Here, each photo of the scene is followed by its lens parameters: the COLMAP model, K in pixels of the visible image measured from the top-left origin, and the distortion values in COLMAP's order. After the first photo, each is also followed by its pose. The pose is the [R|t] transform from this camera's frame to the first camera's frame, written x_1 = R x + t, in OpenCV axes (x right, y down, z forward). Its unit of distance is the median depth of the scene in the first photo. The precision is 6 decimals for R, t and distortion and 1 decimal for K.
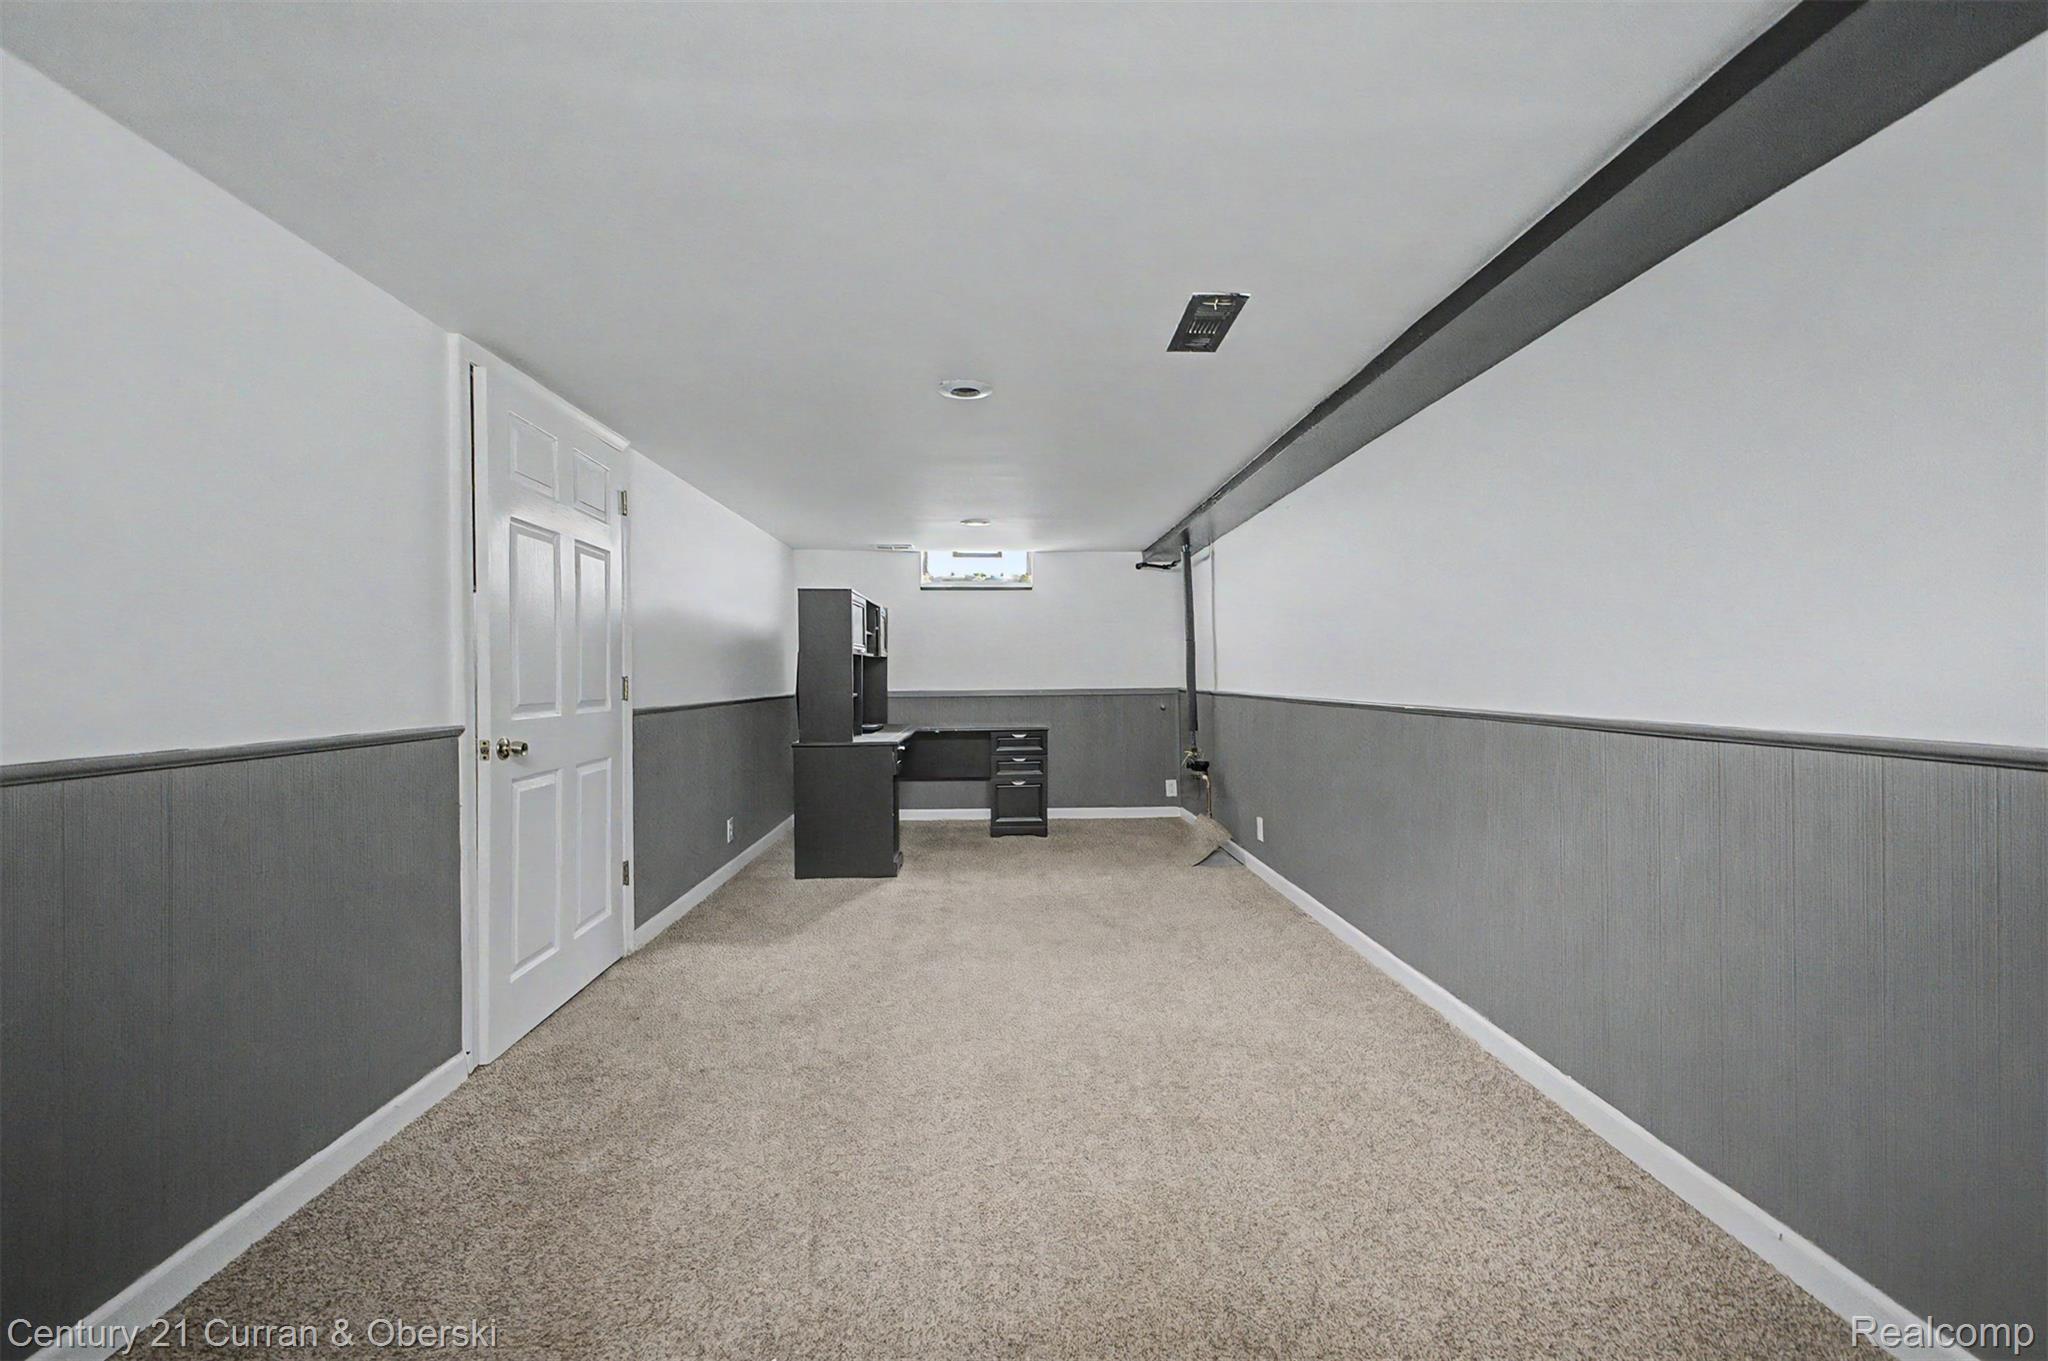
lens RADIAL K [[822.2, 0, 1030.7], [0, 822.2, 677.9], [0, 0, 1]] dist [0.029100, -0.009375]
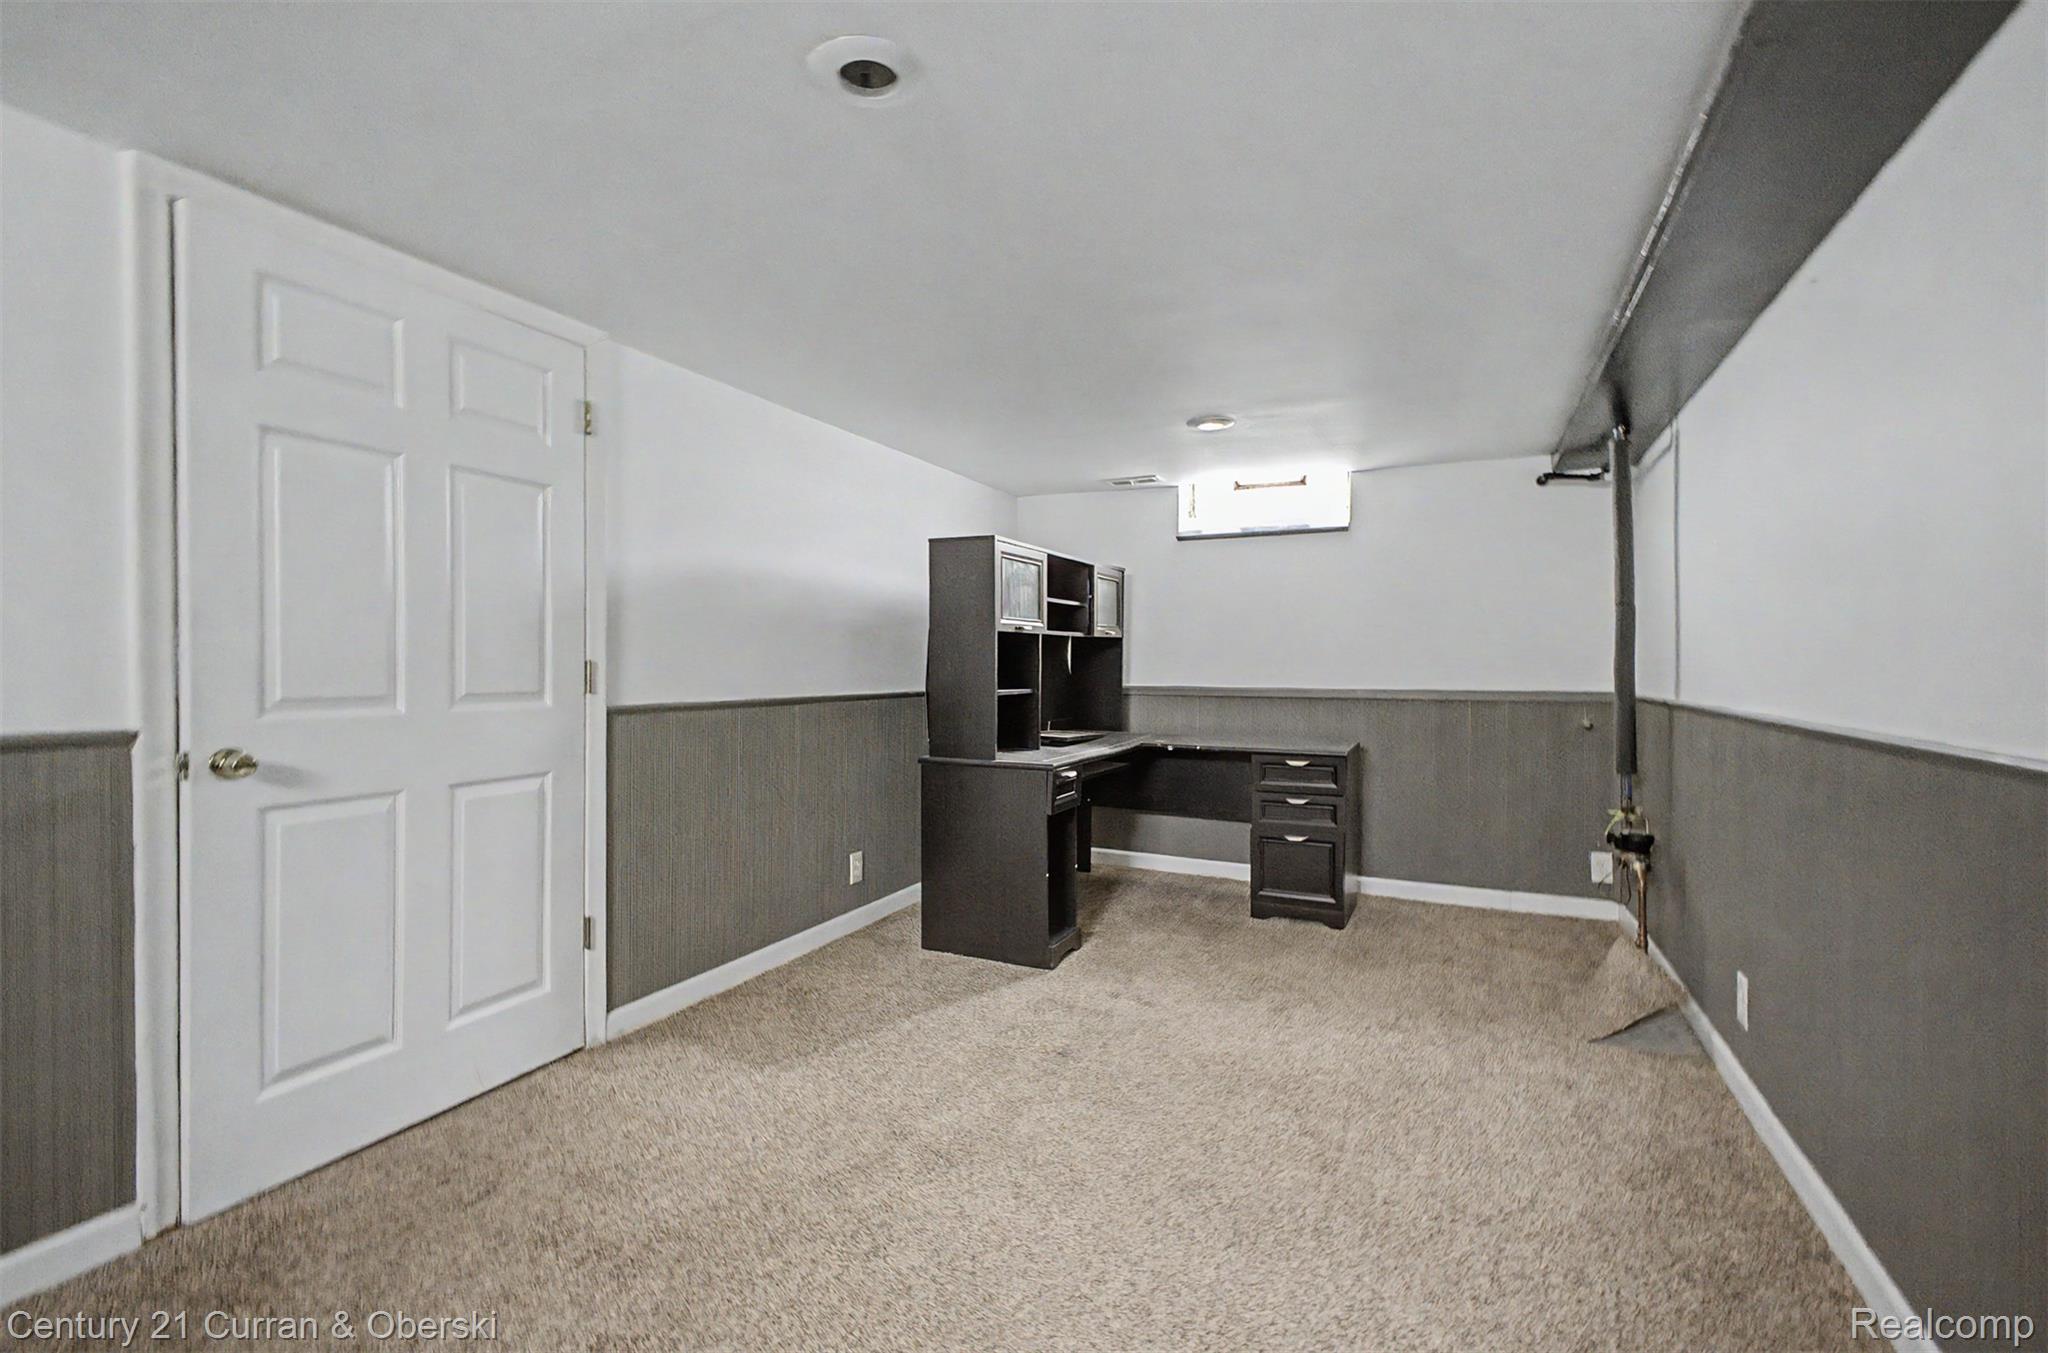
lens RADIAL K [[924.8, 0, 1024.0], [0, 924.8, 676.5], [0, 0, 1]] dist [0.002451, -0.000286]
pose [[0.883910, 0.019925, -0.467232, 0.138264], [-0.014173, 0.999774, 0.015821, -0.003600], [0.467442, -0.007362, 0.883993, 0.297297]]
